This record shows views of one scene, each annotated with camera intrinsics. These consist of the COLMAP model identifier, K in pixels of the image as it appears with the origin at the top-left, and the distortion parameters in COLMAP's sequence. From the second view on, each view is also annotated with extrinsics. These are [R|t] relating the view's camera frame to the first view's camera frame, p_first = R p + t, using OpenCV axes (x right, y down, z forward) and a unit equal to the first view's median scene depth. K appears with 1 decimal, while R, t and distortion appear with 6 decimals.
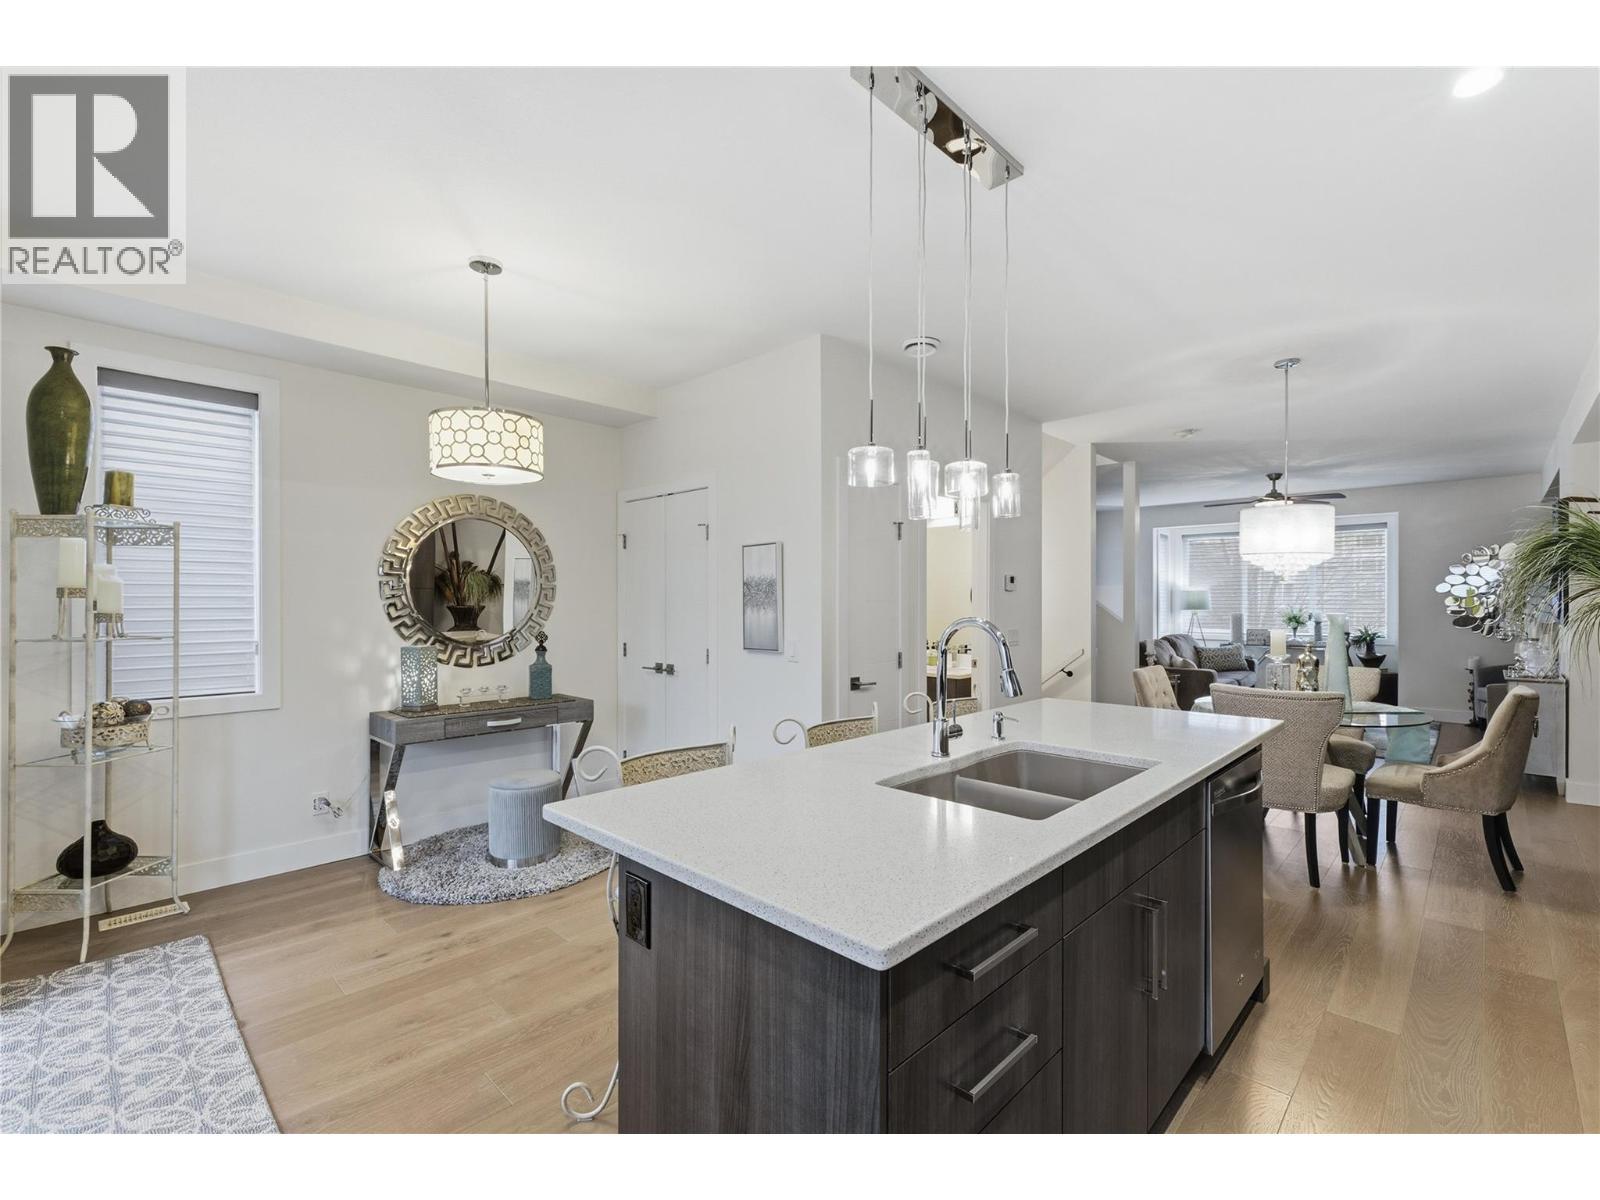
lens RADIAL K [[701.1, 0, 802.7], [0, 701.1, 606.2], [0, 0, 1]] dist [-0.002026, -0.000263]
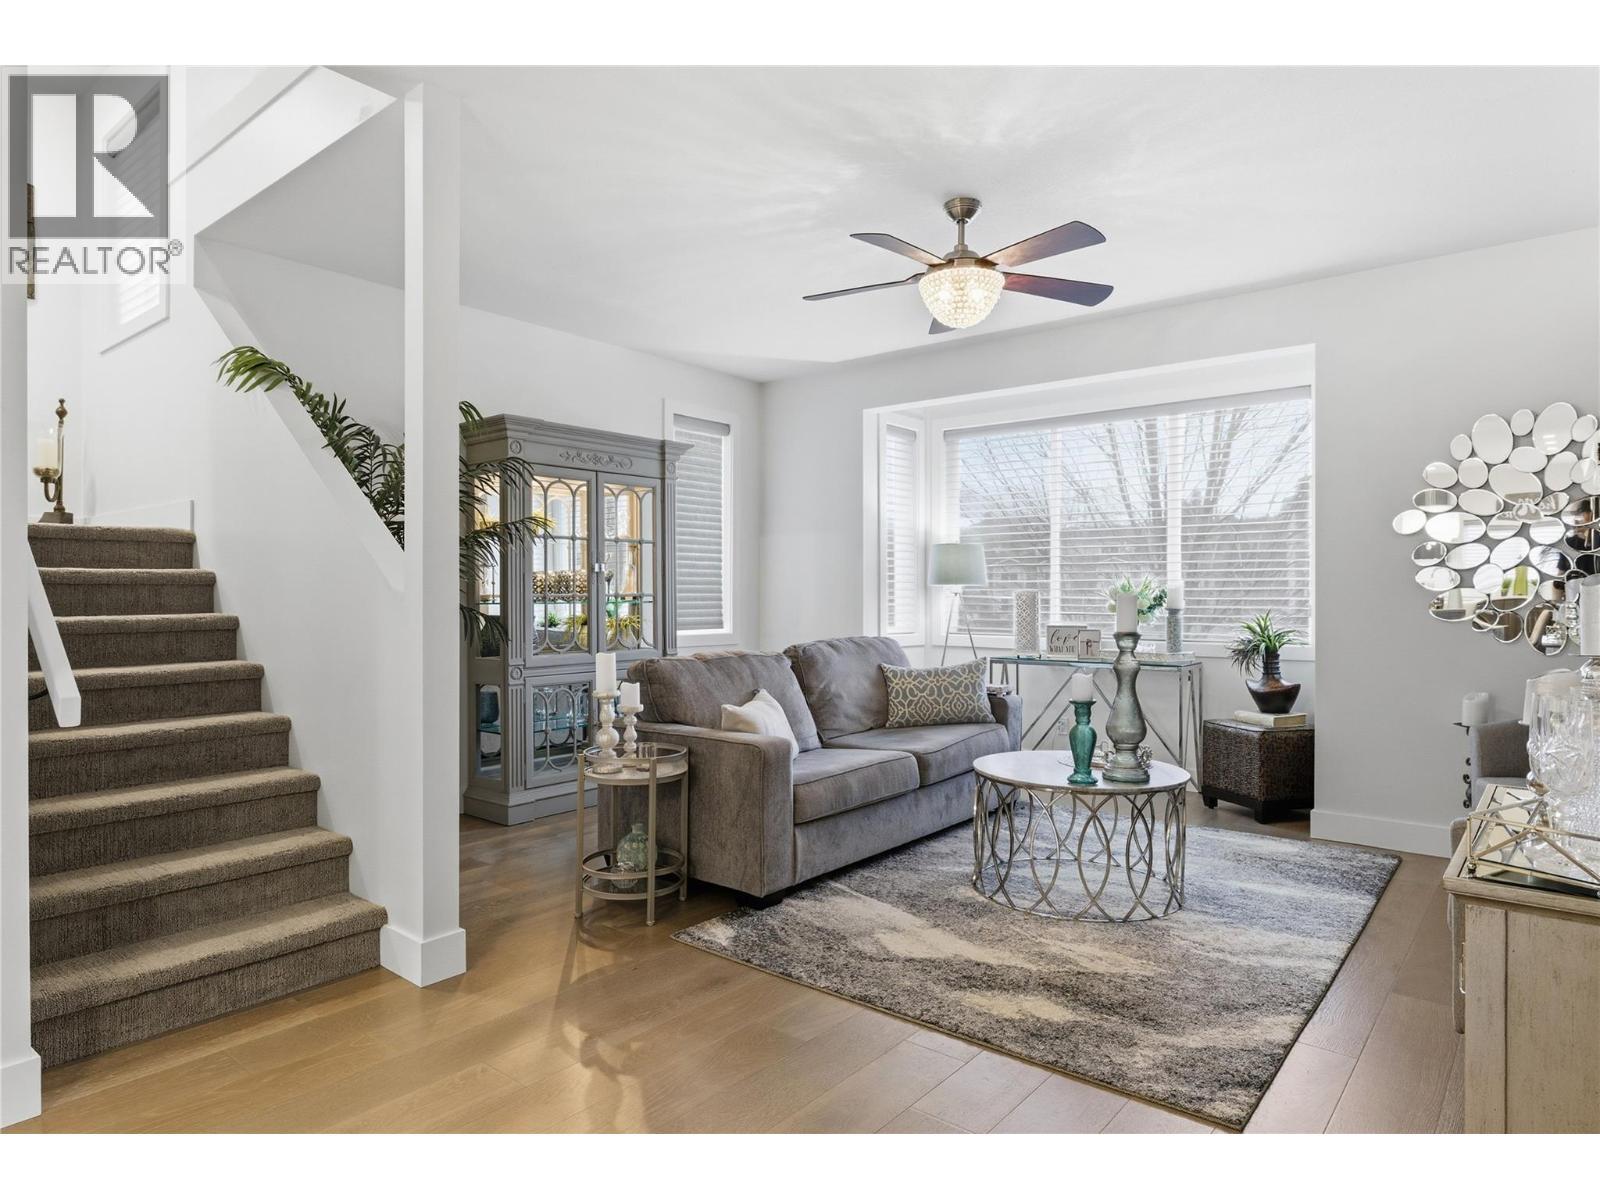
lens RADIAL K [[929.3, 0, 800.0], [0, 929.3, 600.0], [0, 0, 1]] dist [-0.005044, -0.000641]
pose [[0.996790, 0.000785, 0.080062, 0.536676], [-0.000897, 0.999999, 0.001356, 0.019262], [-0.080060, -0.001424, 0.996789, 0.507920]]
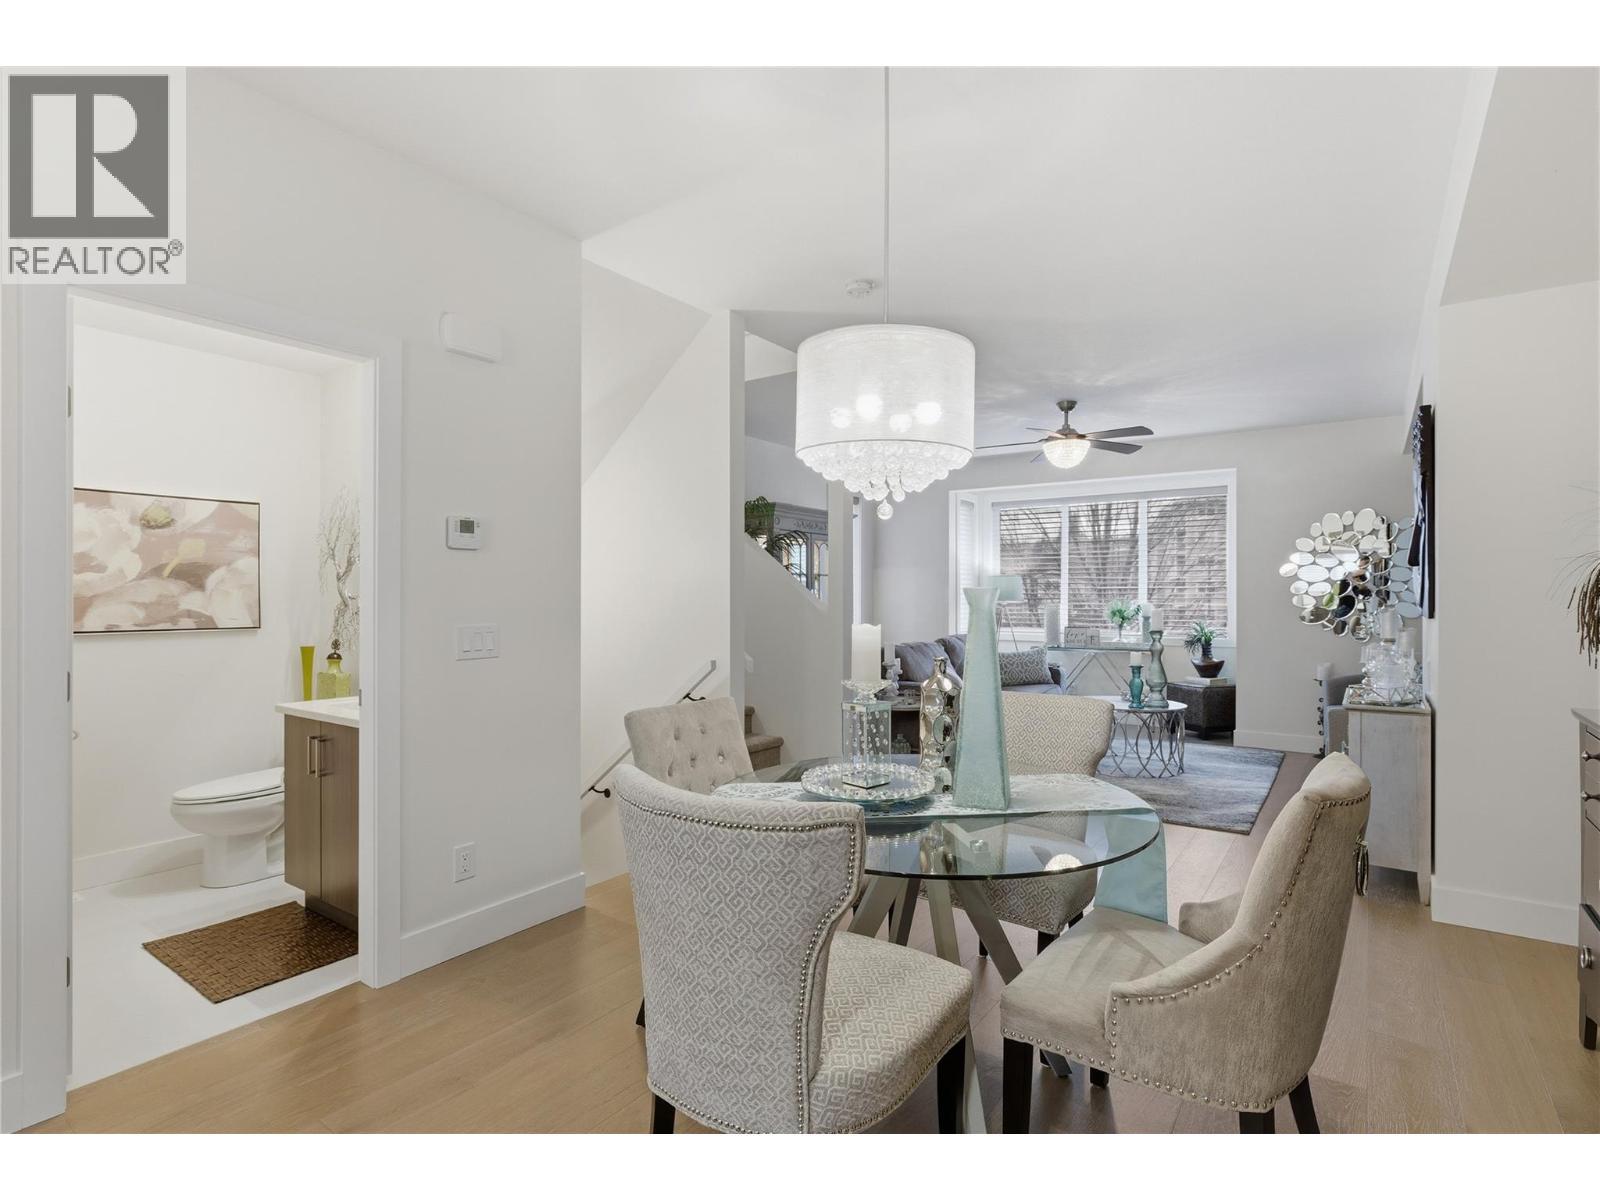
lens RADIAL K [[789.4, 0, 805.1], [0, 789.4, 601.3], [0, 0, 1]] dist [-0.001032, -0.000130]
pose [[0.987790, 0.001891, 0.155779, 0.289341], [-0.001418, 0.999994, -0.003143, 0.010734], [-0.155784, 0.002884, 0.987787, 0.263660]]
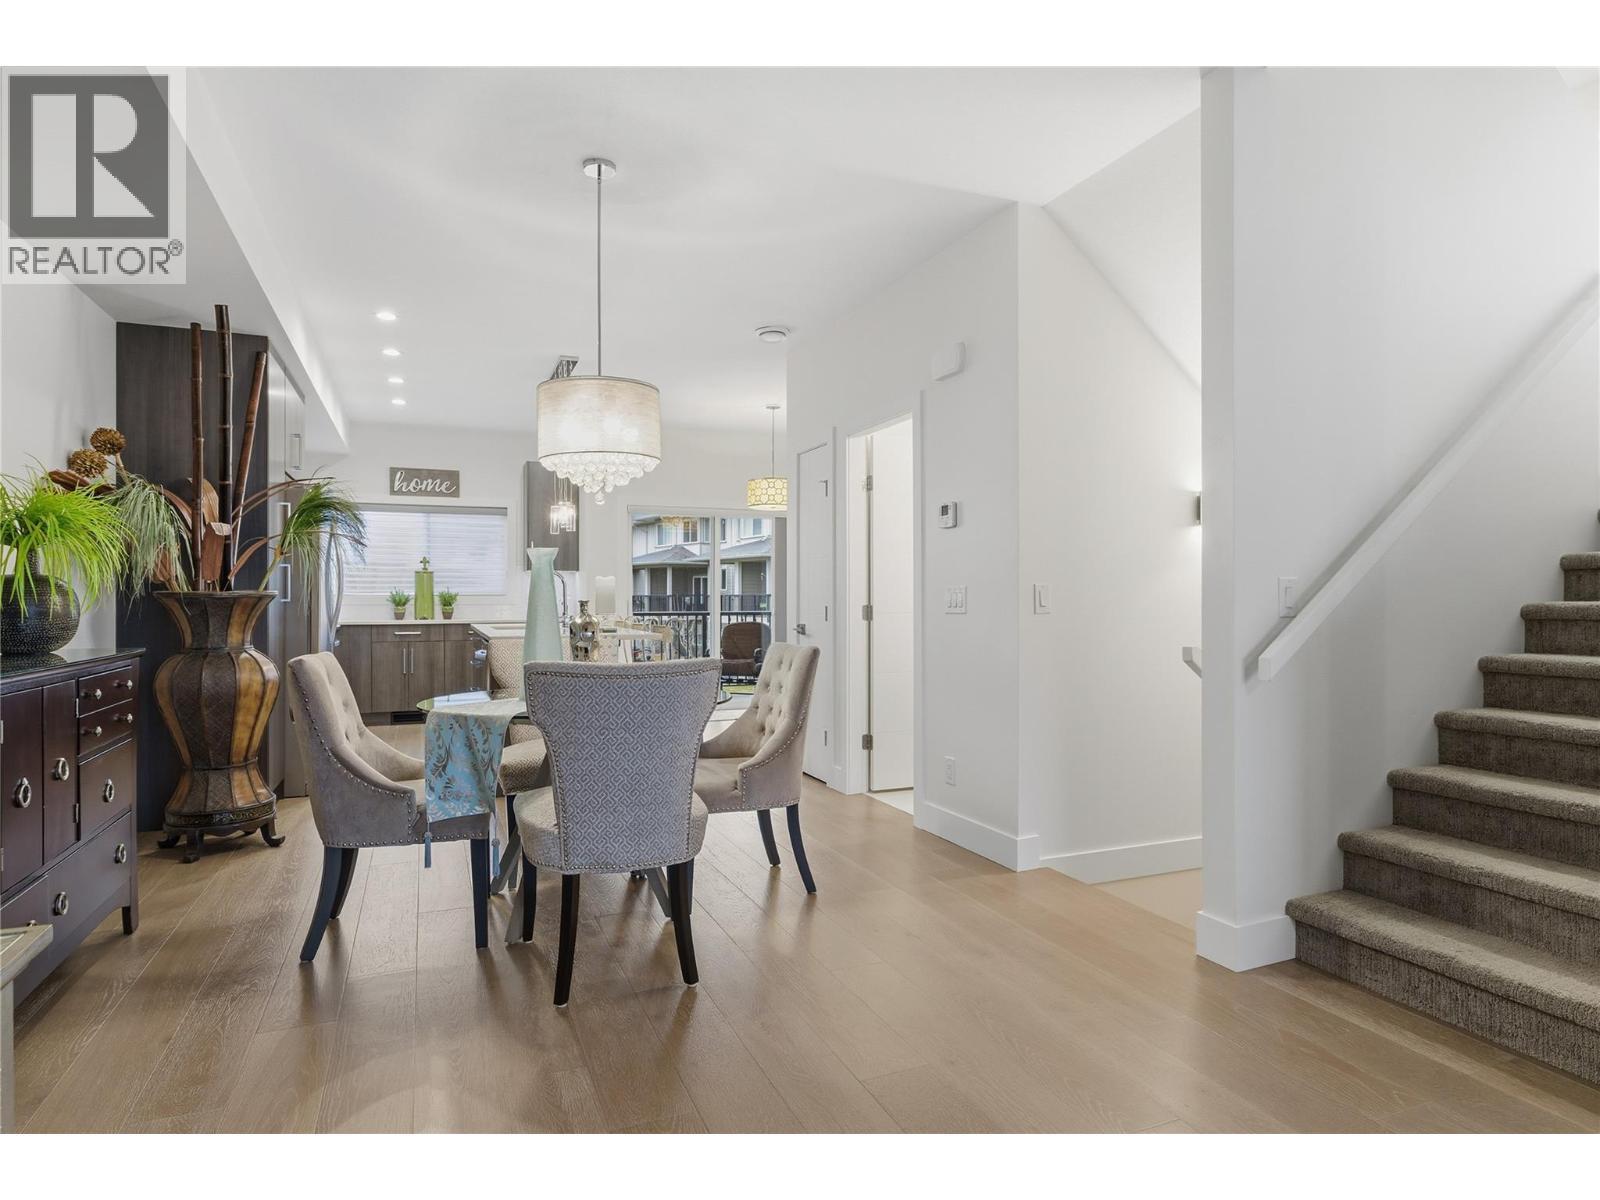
lens RADIAL K [[929.3, 0, 800.0], [0, 929.3, 600.0], [0, 0, 1]] dist [-0.005044, -0.000641]
pose [[-0.398513, 0.004170, -0.917153, 0.732518], [-0.004166, 0.999971, 0.006356, 0.025842], [0.917153, 0.006354, -0.398484, 0.785844]]
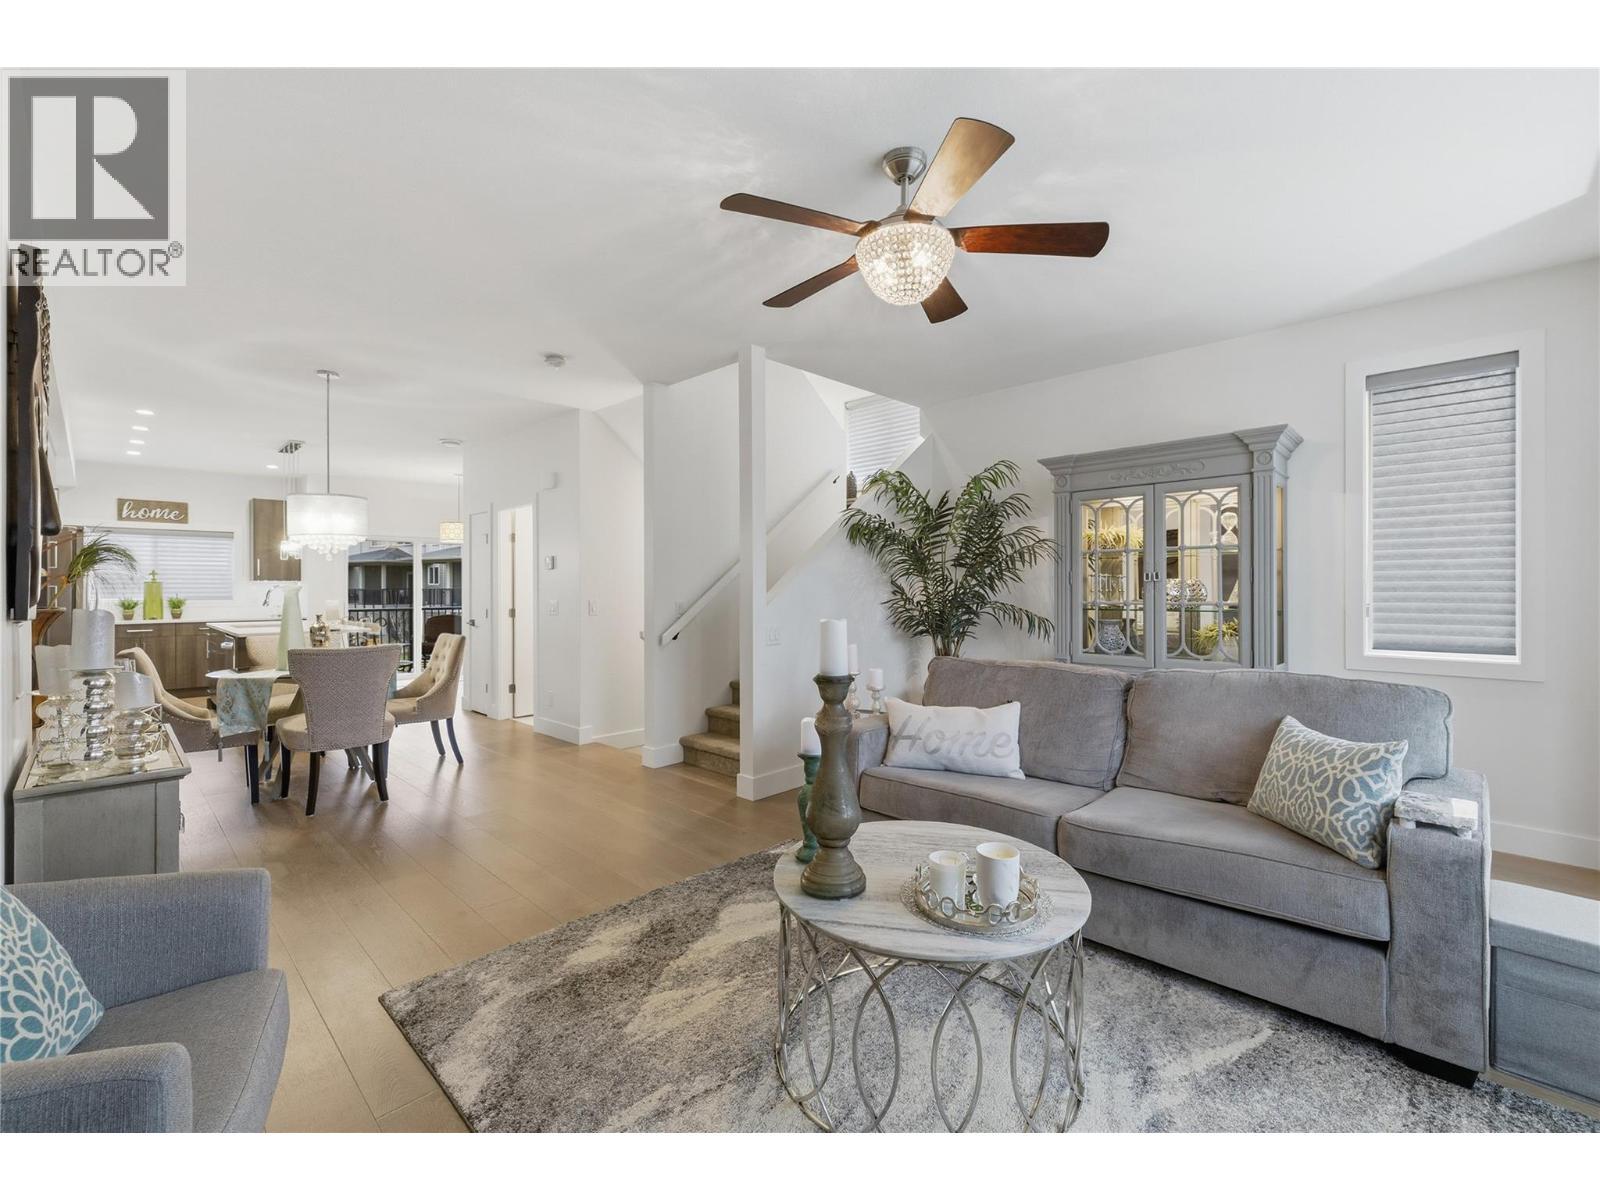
lens RADIAL K [[696.2, 0, 817.9], [0, 696.2, 585.8], [0, 0, 1]] dist [0.001736, 0.000181]
pose [[0.006869, -0.000649, -0.999976, 0.970099], [-0.002229, 0.999997, -0.000664, 0.004606], [0.999974, 0.002233, 0.006868, 0.940525]]
